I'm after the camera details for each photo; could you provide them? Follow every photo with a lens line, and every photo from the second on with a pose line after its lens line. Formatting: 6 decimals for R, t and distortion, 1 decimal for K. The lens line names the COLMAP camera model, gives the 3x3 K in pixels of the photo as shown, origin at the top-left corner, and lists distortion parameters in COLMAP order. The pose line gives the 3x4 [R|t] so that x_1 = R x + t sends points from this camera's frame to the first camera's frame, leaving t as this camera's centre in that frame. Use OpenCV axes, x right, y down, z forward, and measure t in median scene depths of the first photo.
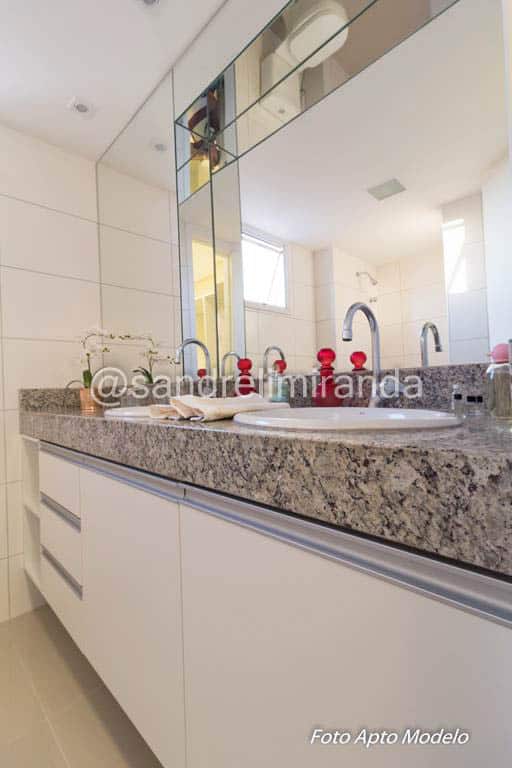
lens RADIAL K [[352.5, 0, 256.0], [0, 352.5, 384.0], [0, 0, 1]] dist [0.011873, -0.001694]
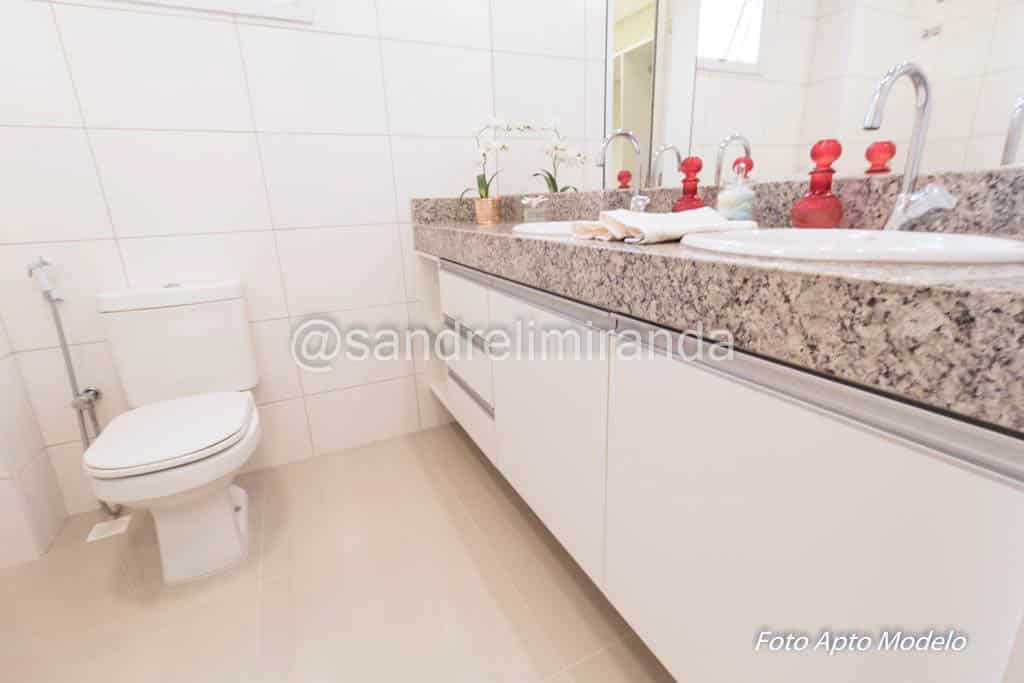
lens RADIAL K [[470.0, 0, 517.6], [0, 470.0, 337.3], [0, 0, 1]] dist [0.011873, -0.001694]
pose [[0.947374, 0.094501, -0.305862, -0.100843], [0.001841, 0.953813, 0.300397, -0.024935], [0.320122, -0.285151, 0.903444, -0.228093]]
